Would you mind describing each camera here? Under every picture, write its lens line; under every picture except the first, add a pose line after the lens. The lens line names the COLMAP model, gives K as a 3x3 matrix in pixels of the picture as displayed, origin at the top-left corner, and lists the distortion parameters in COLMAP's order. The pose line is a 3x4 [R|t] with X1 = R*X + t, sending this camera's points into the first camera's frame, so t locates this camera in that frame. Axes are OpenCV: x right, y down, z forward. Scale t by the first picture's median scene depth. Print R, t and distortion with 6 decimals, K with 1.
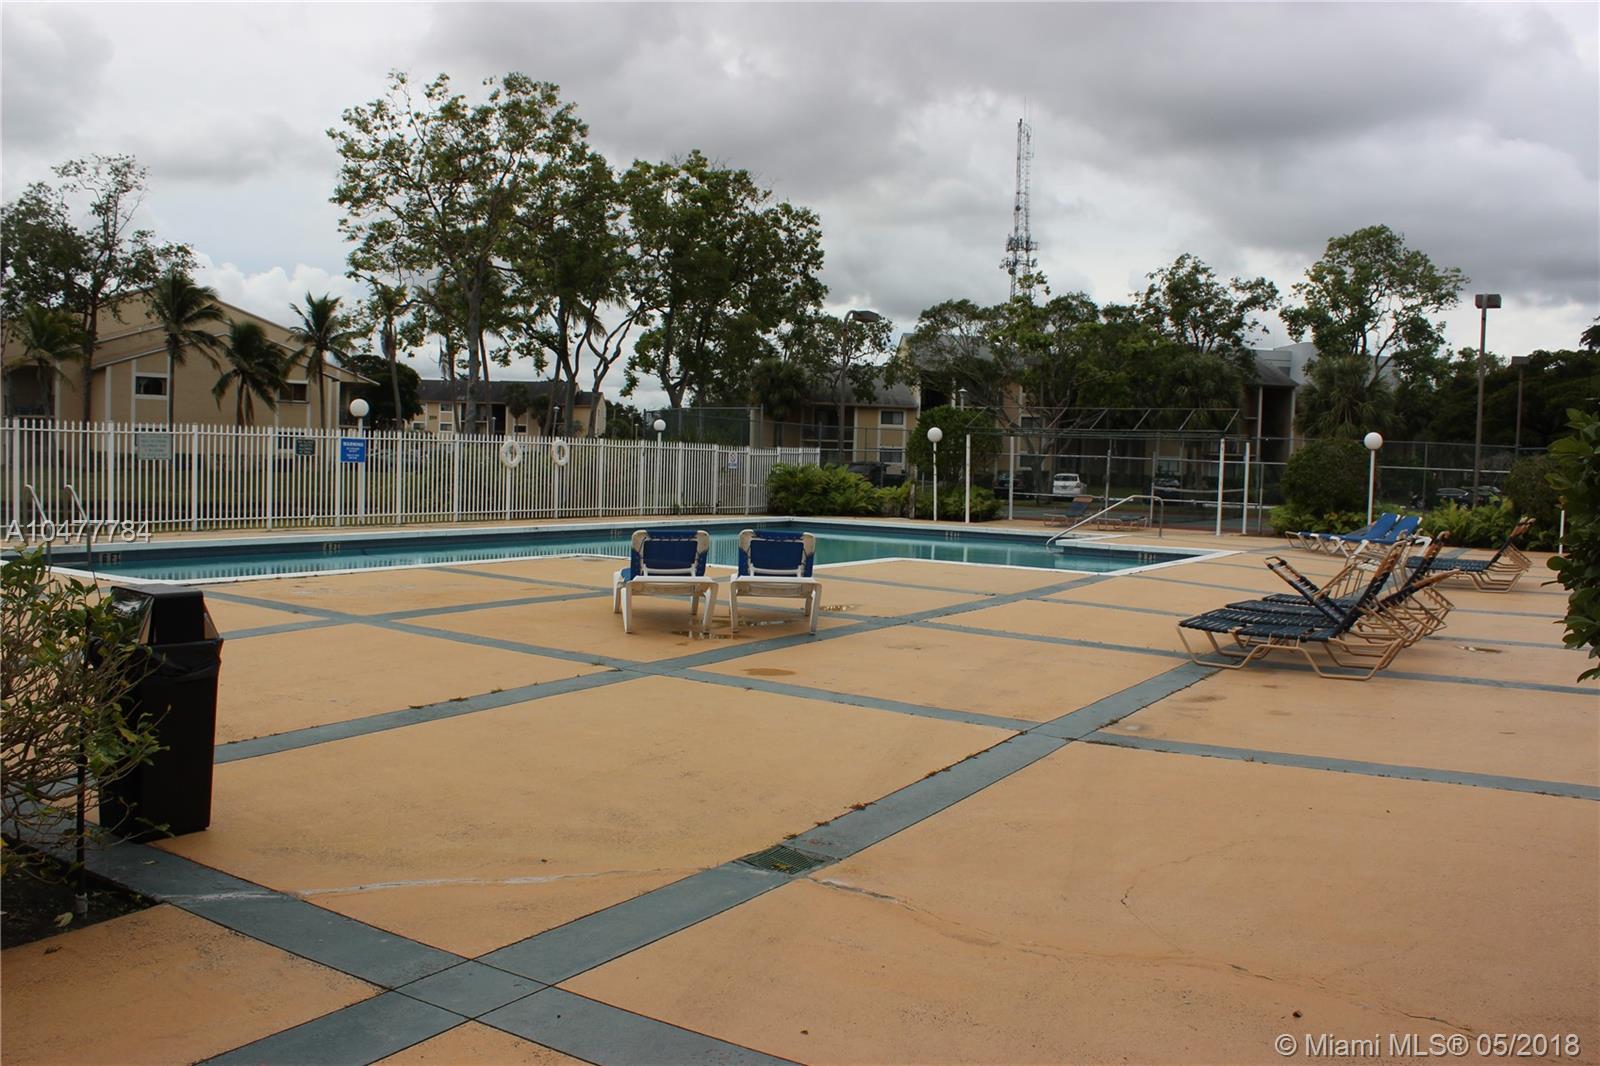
lens RADIAL K [[1329.3, 0, 805.1], [0, 1329.3, 530.3], [0, 0, 1]] dist [-0.164670, 0.147964]
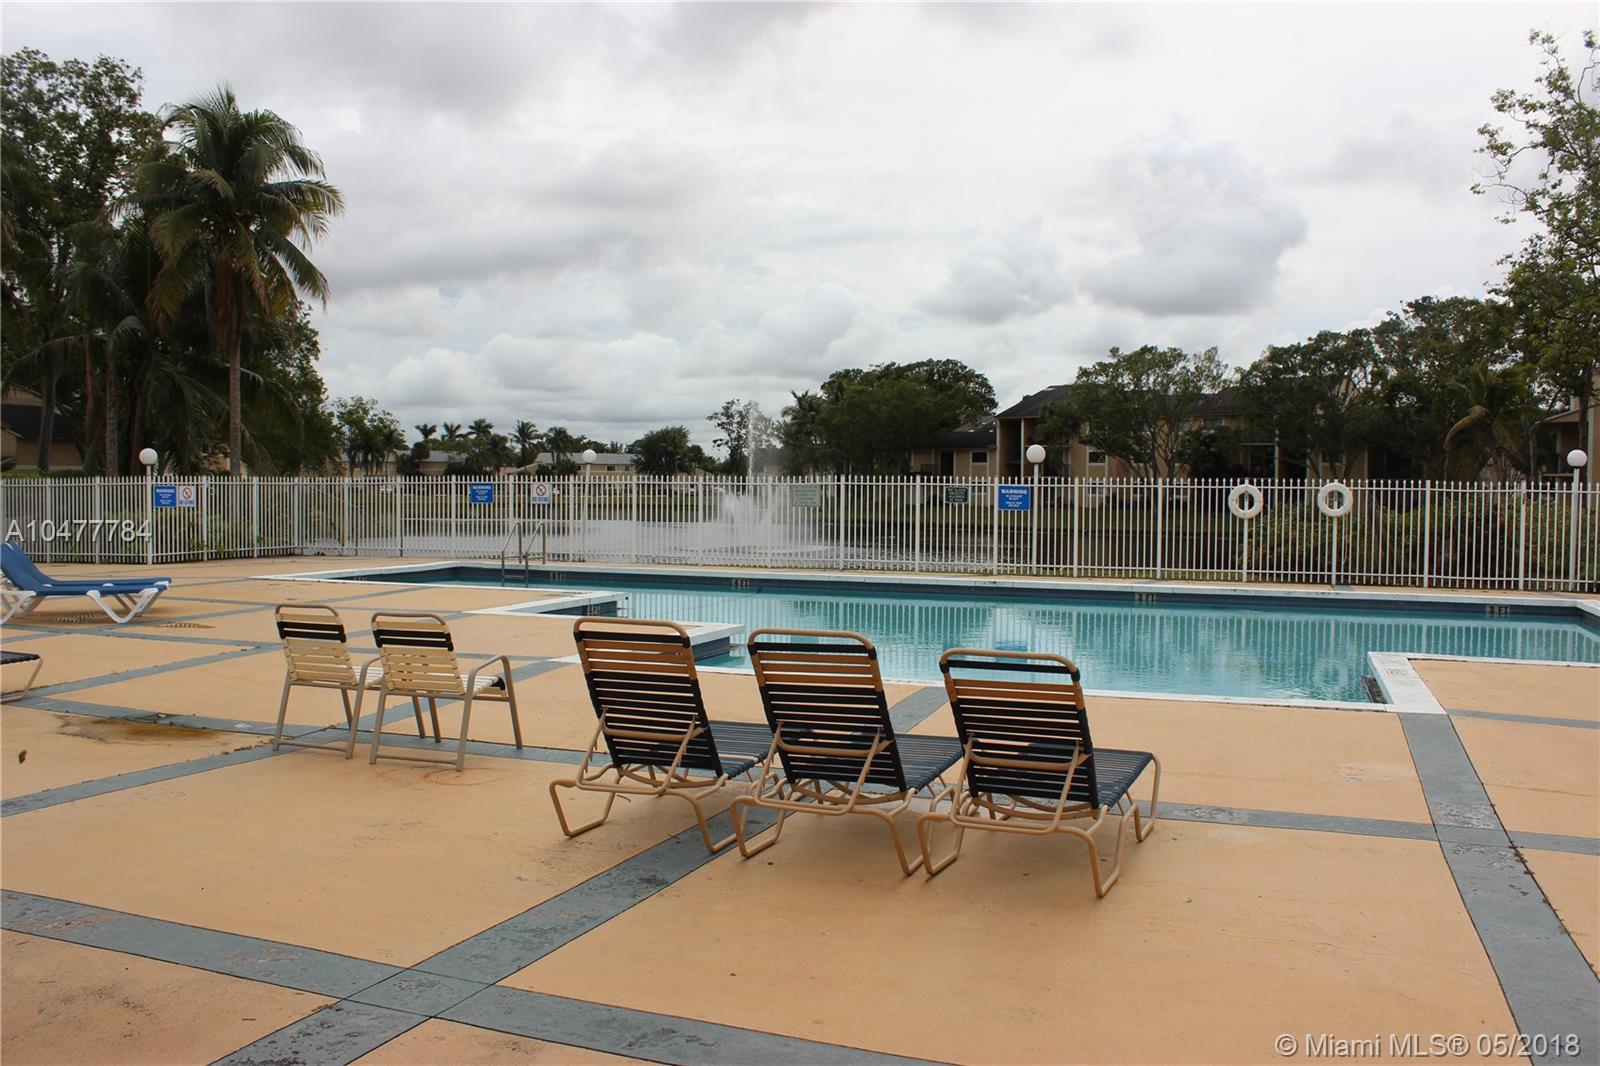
lens RADIAL K [[1329.3, 0, 805.1], [0, 1329.3, 530.3], [0, 0, 1]] dist [-0.164670, 0.147964]
pose [[0.161448, 0.006656, -0.986859, 0.670935], [-0.058857, 0.998262, -0.002896, -0.021949], [0.985124, 0.058551, 0.161560, 0.660493]]
